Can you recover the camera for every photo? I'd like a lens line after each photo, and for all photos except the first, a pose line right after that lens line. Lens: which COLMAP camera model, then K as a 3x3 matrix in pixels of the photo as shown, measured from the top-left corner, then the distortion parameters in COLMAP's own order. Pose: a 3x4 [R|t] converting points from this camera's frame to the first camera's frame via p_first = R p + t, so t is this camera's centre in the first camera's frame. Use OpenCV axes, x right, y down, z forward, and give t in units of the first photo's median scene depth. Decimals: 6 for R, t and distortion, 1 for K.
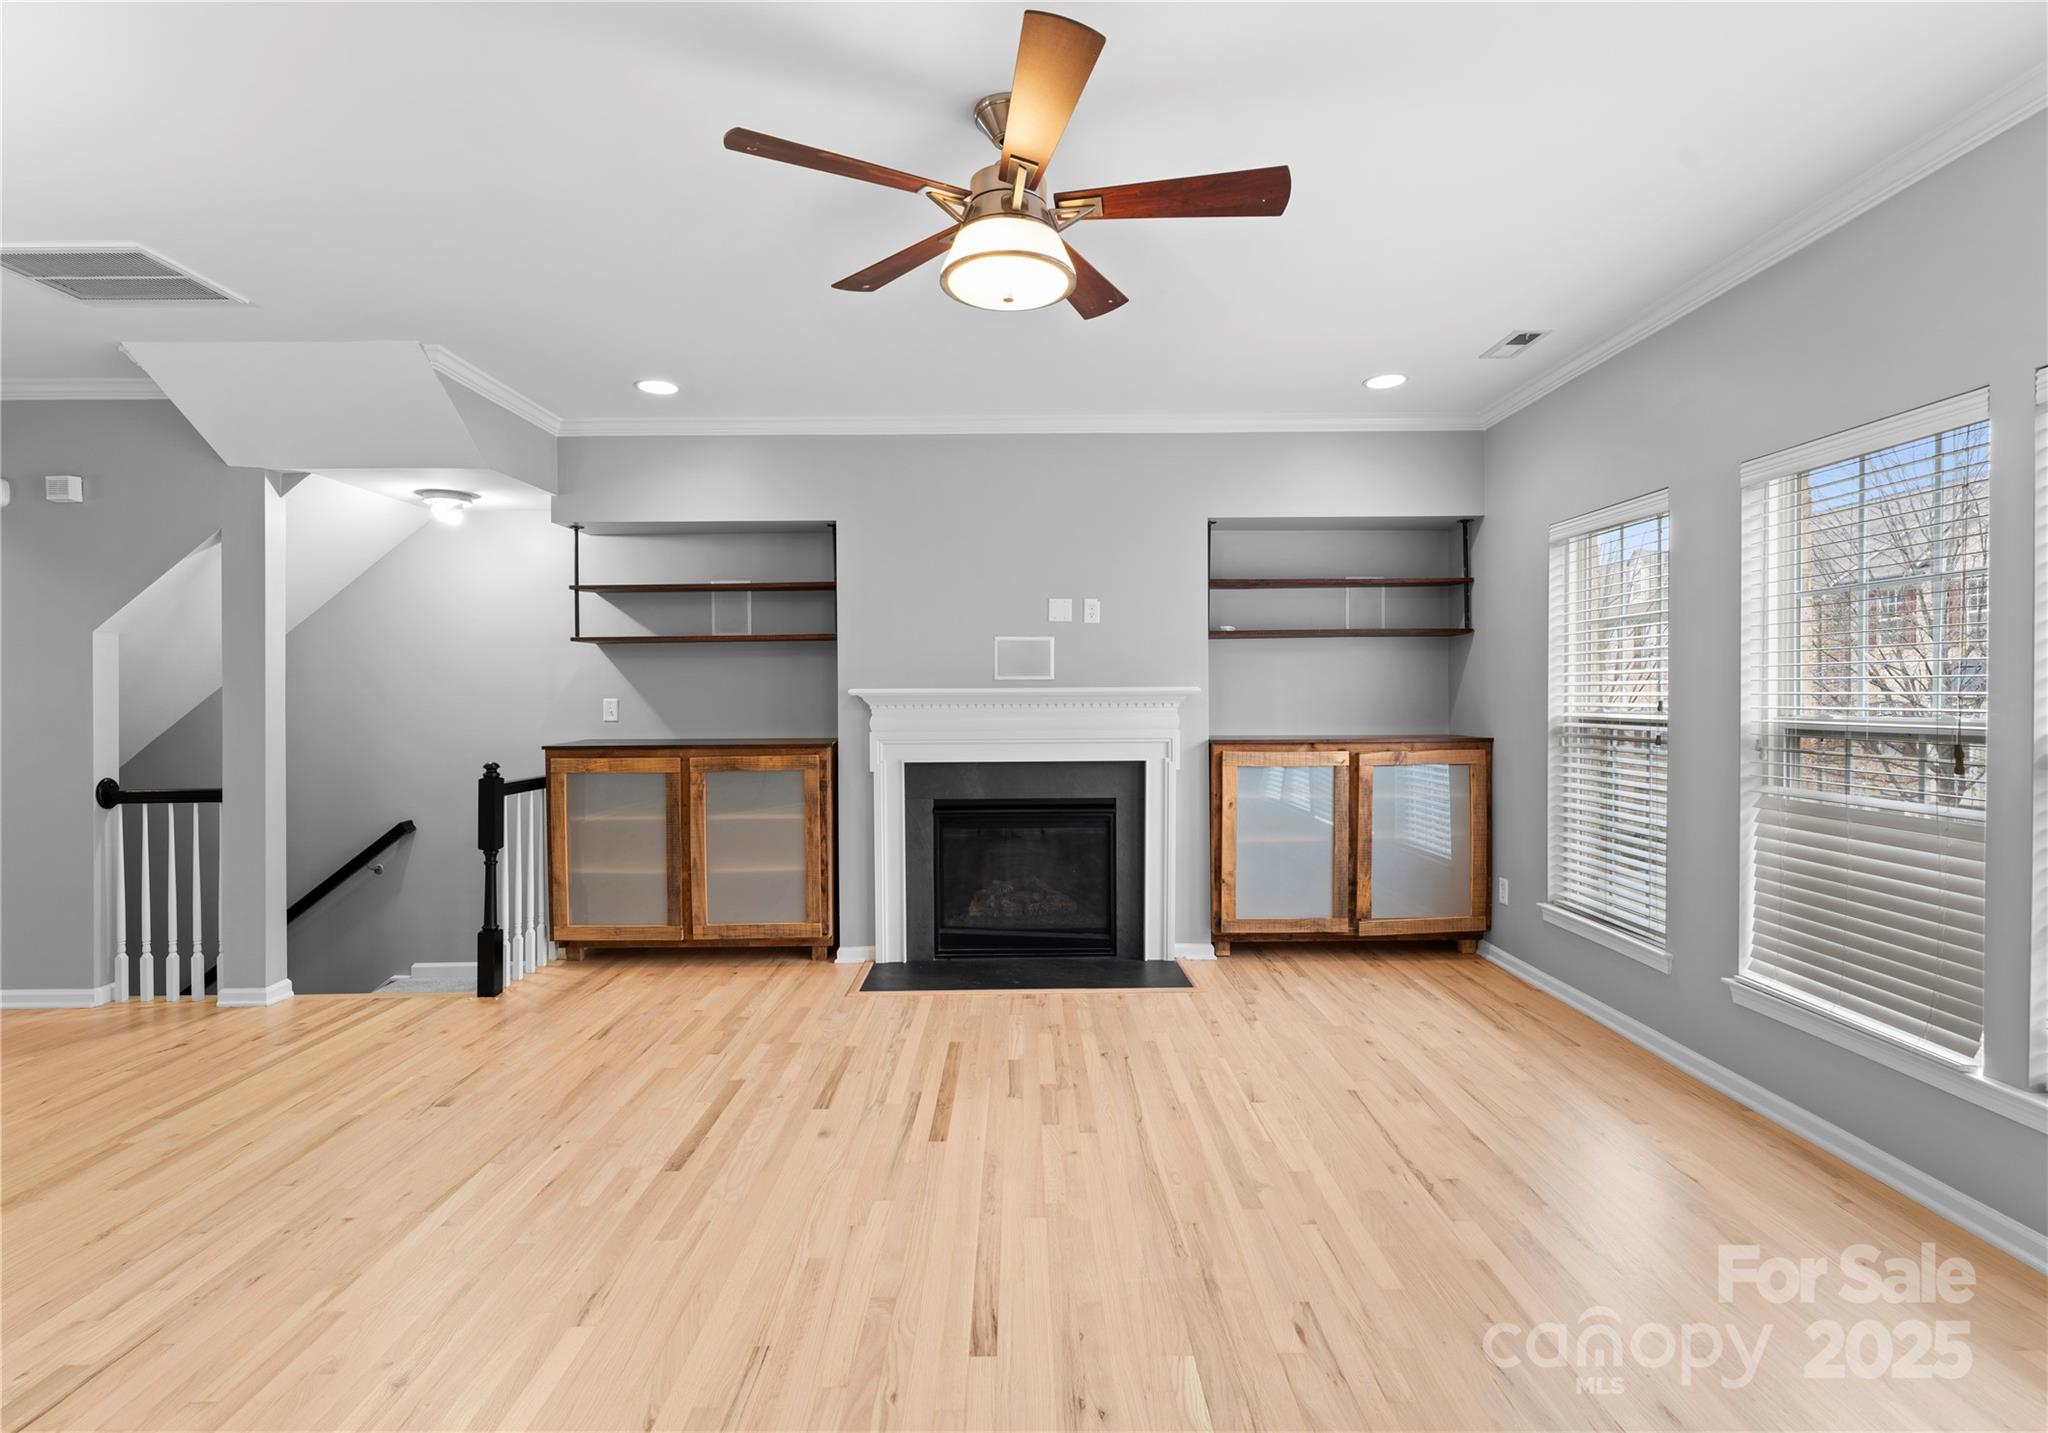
lens RADIAL K [[957.0, 0, 1049.2], [0, 957.0, 708.6], [0, 0, 1]] dist [0.001435, -0.000127]
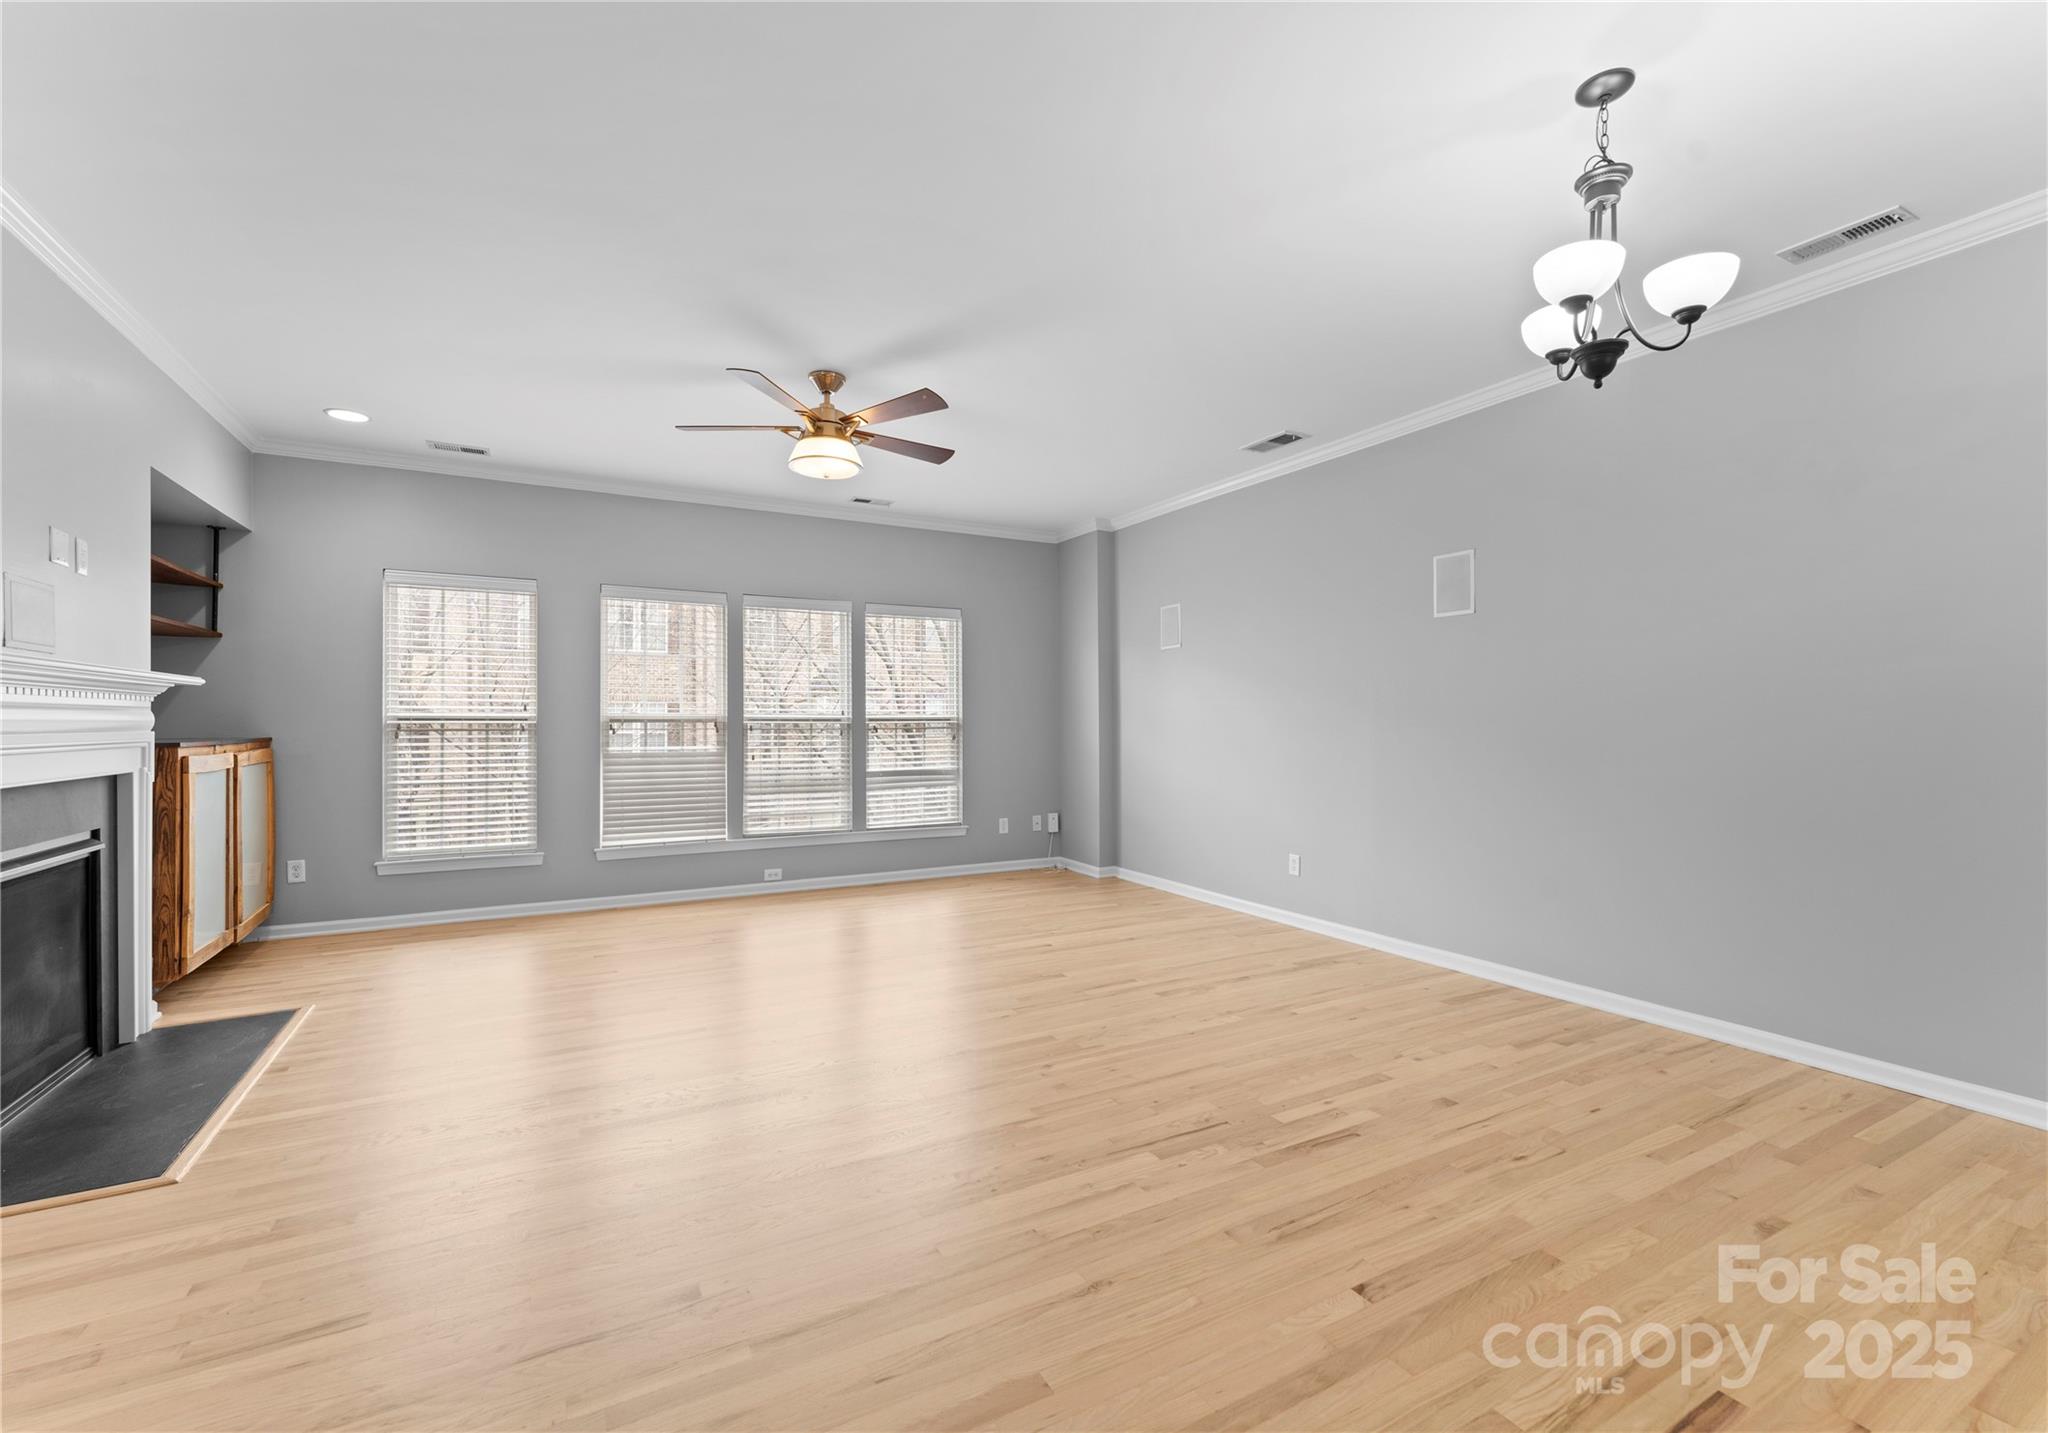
lens RADIAL K [[887.2, 0, 1000.8], [0, 887.2, 724.0], [0, 0, 1]] dist [0.000016, 0.000417]
pose [[-0.440638, 0.004554, 0.897673, -0.825221], [0.012523, 0.999921, 0.001075, 0.025074], [-0.897598, 0.011715, -0.440660, 0.698417]]
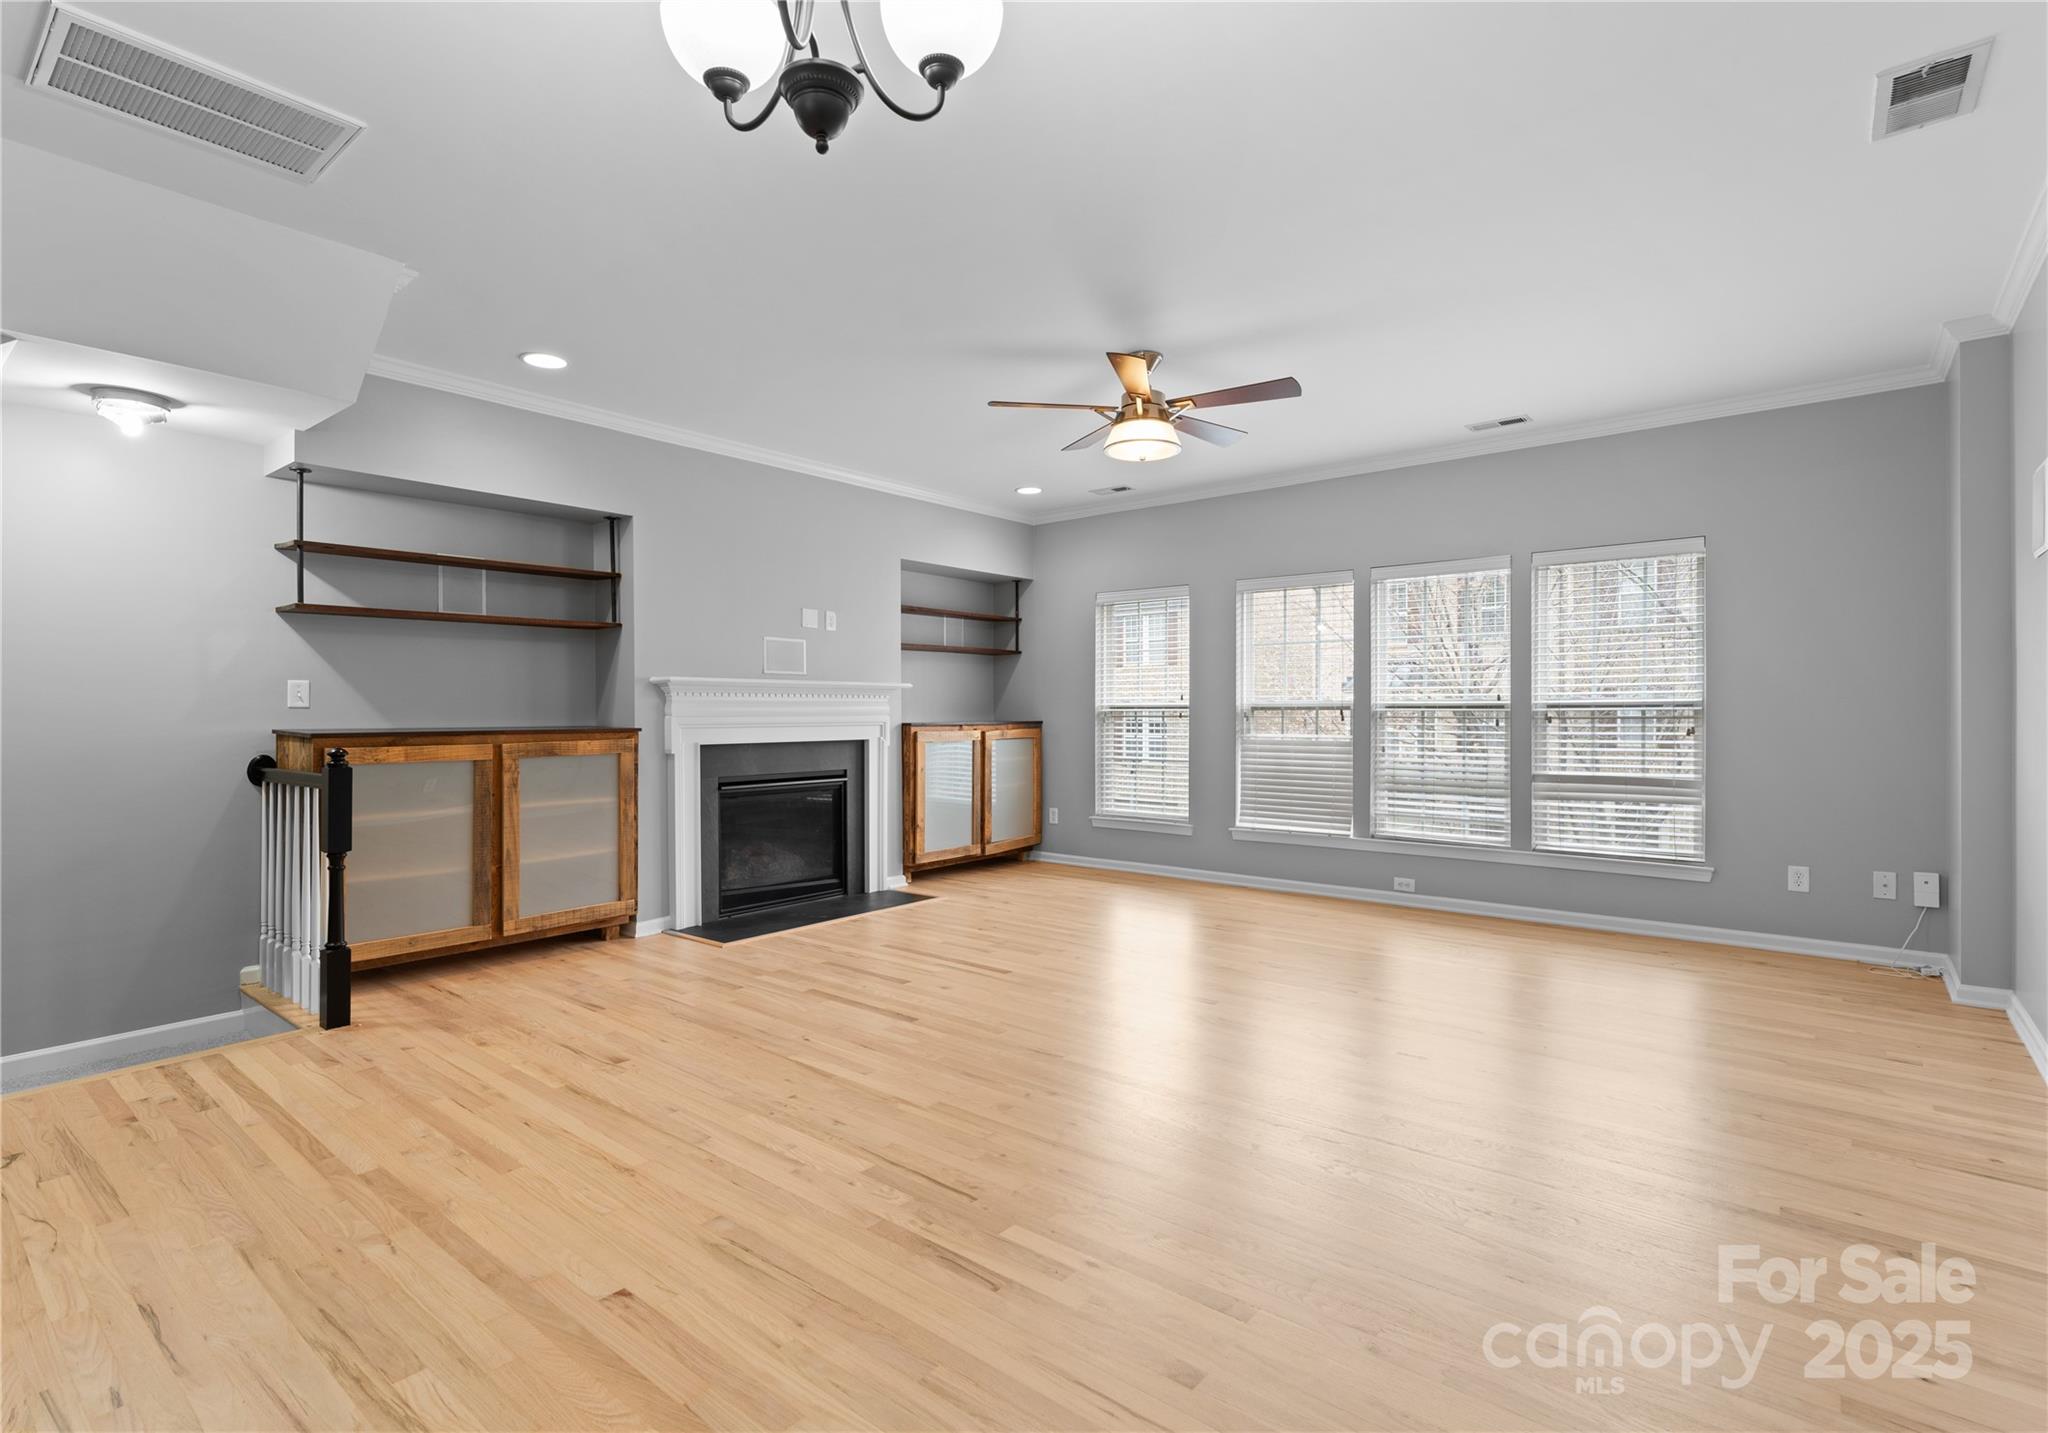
lens RADIAL K [[944.1, 0, 1024.0], [0, 944.1, 716.5], [0, 0, 1]] dist [0.002907, 0.000225]
pose [[0.656153, 0.000829, 0.754628, -0.736803], [0.006207, 0.999960, -0.006495, 0.033556], [-0.754603, 0.008946, 0.656121, -0.001086]]
